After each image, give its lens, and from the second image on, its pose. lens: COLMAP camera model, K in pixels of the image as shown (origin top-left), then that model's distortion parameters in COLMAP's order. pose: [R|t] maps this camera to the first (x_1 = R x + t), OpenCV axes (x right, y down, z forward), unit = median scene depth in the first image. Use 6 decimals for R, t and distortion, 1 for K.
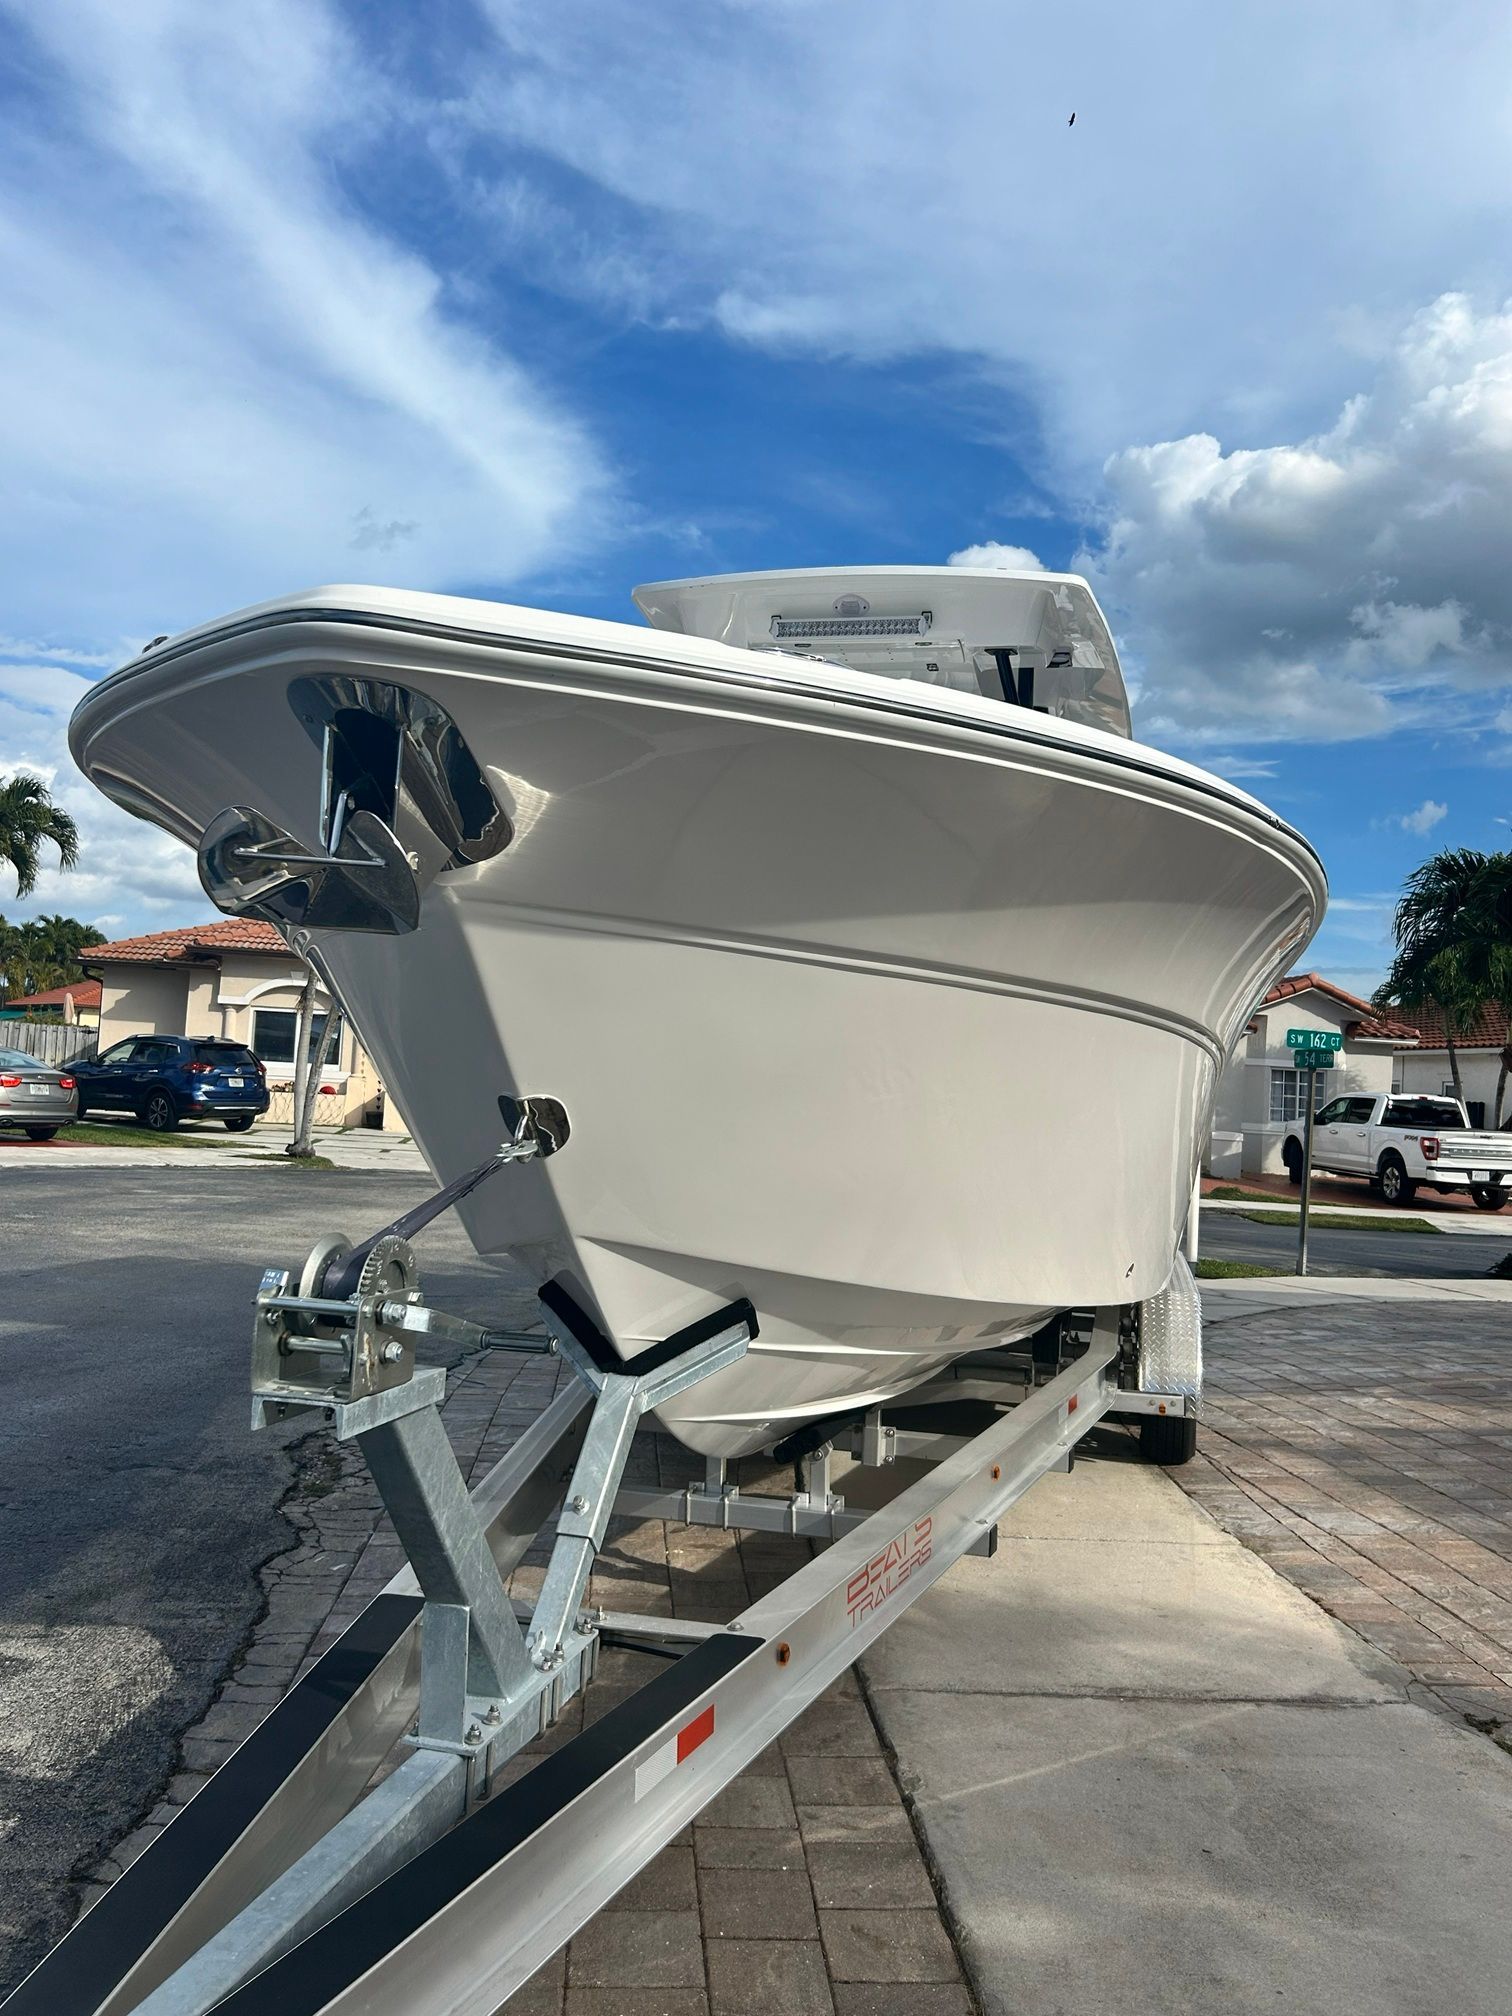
lens RADIAL K [[1483.3, 0, 759.9], [0, 1483.3, 1035.4], [0, 0, 1]] dist [0.007549, 0.001423]
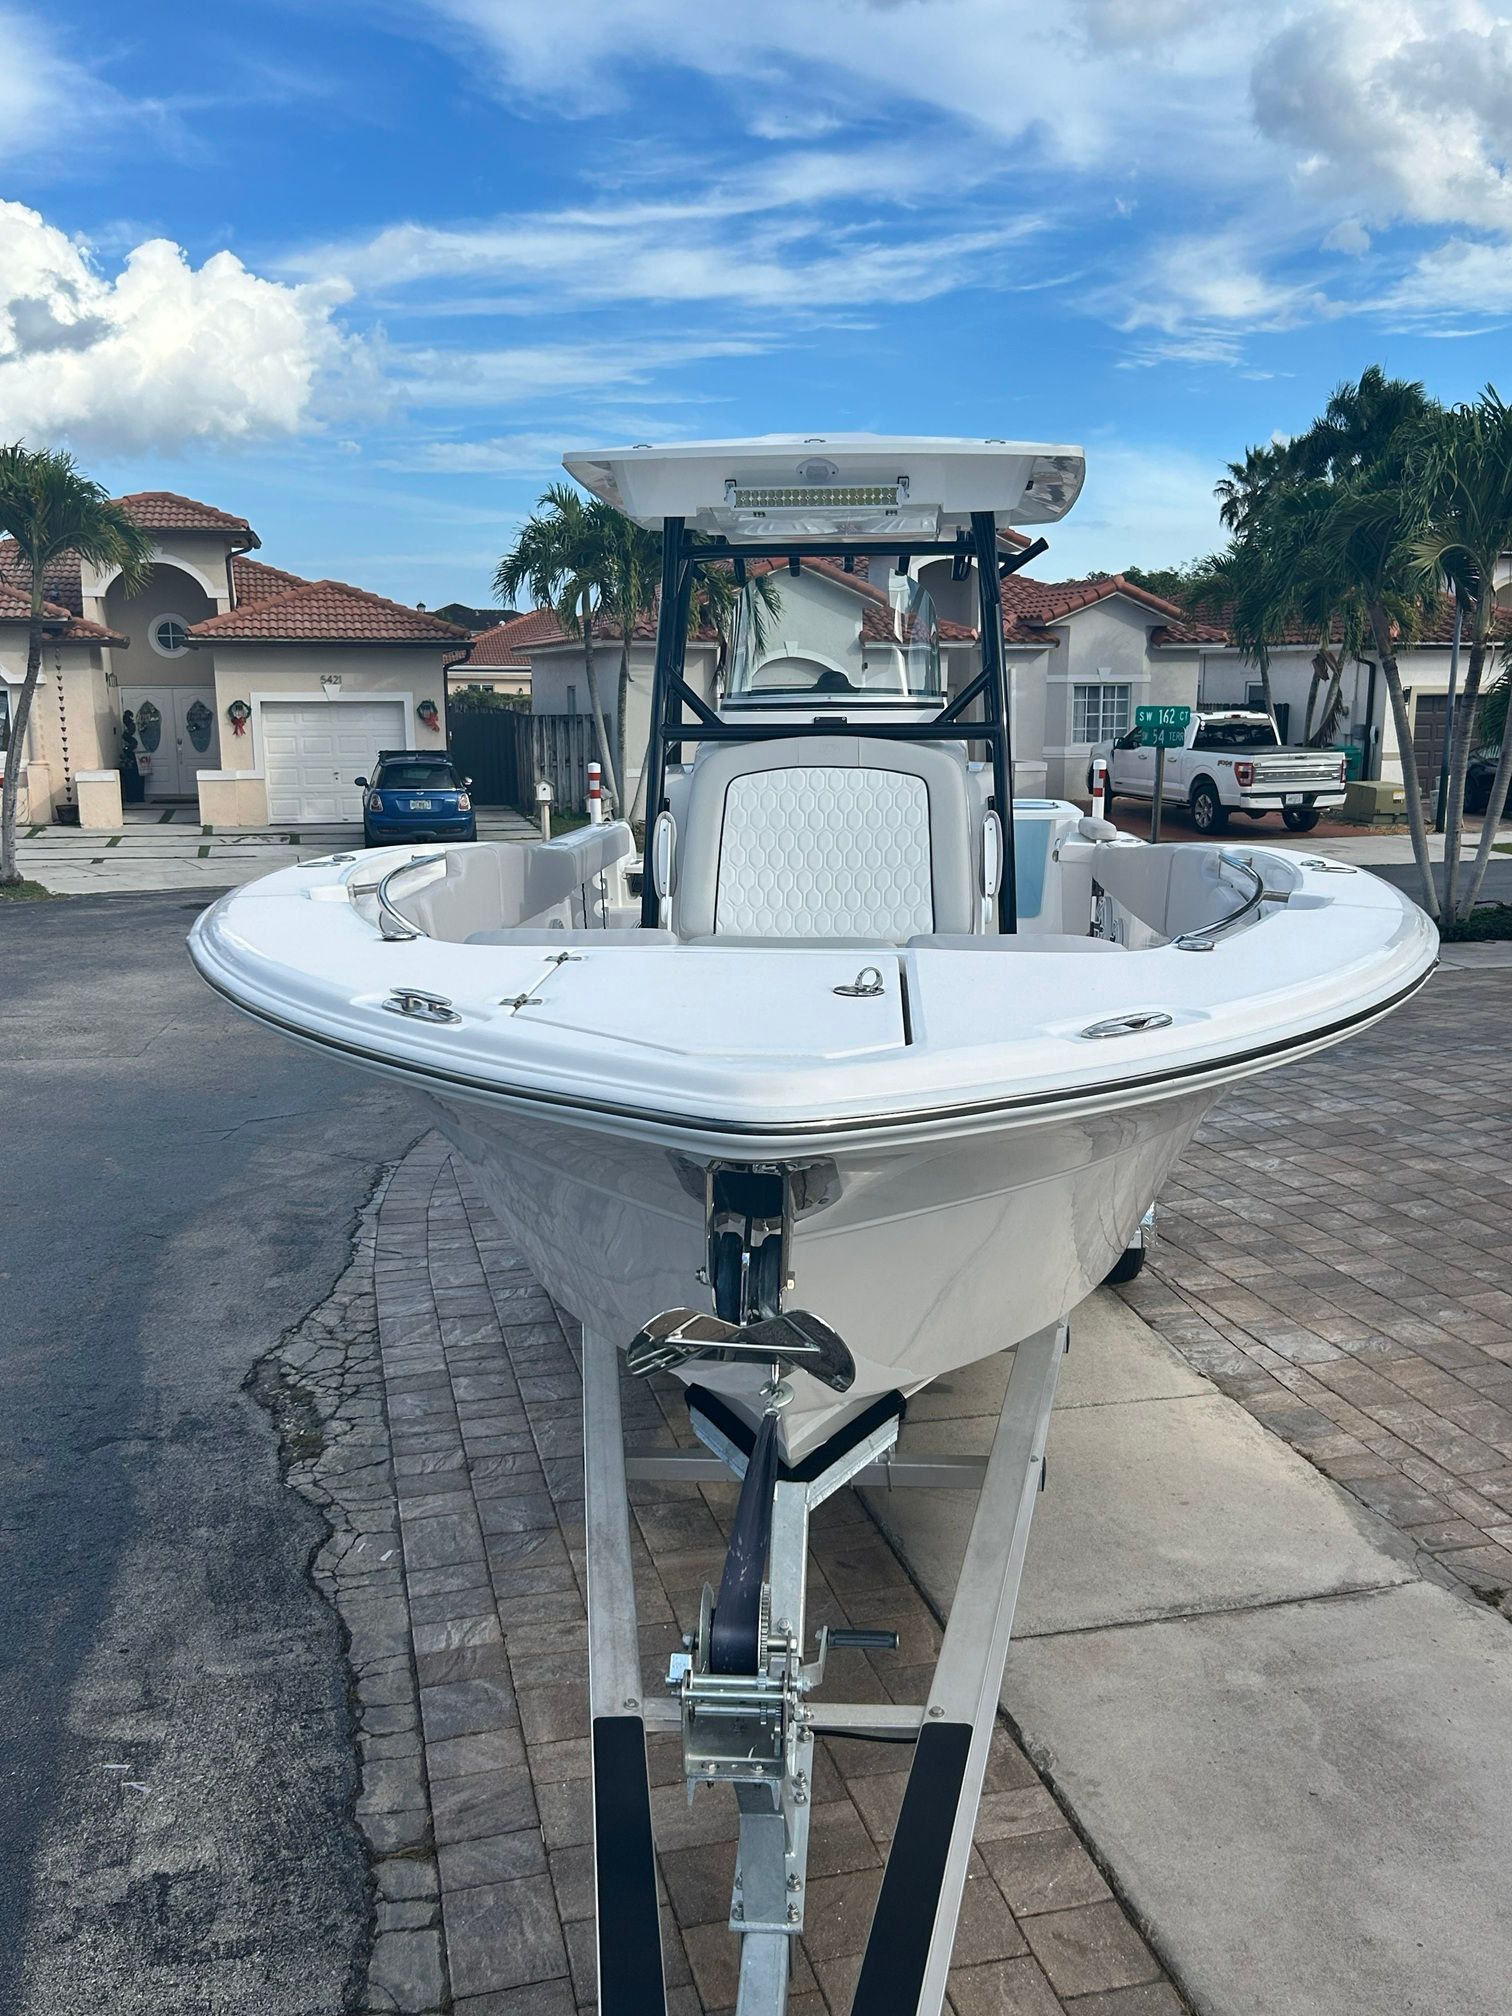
lens RADIAL K [[1641.0, 0, 752.6], [0, 1641.0, 1051.4], [0, 0, 1]] dist [0.018806, -0.008502]
pose [[0.986355, -0.092304, 0.136319, -0.155513], [0.057009, 0.968308, 0.243168, -0.214537], [-0.154444, -0.232078, 0.960358, -0.015256]]
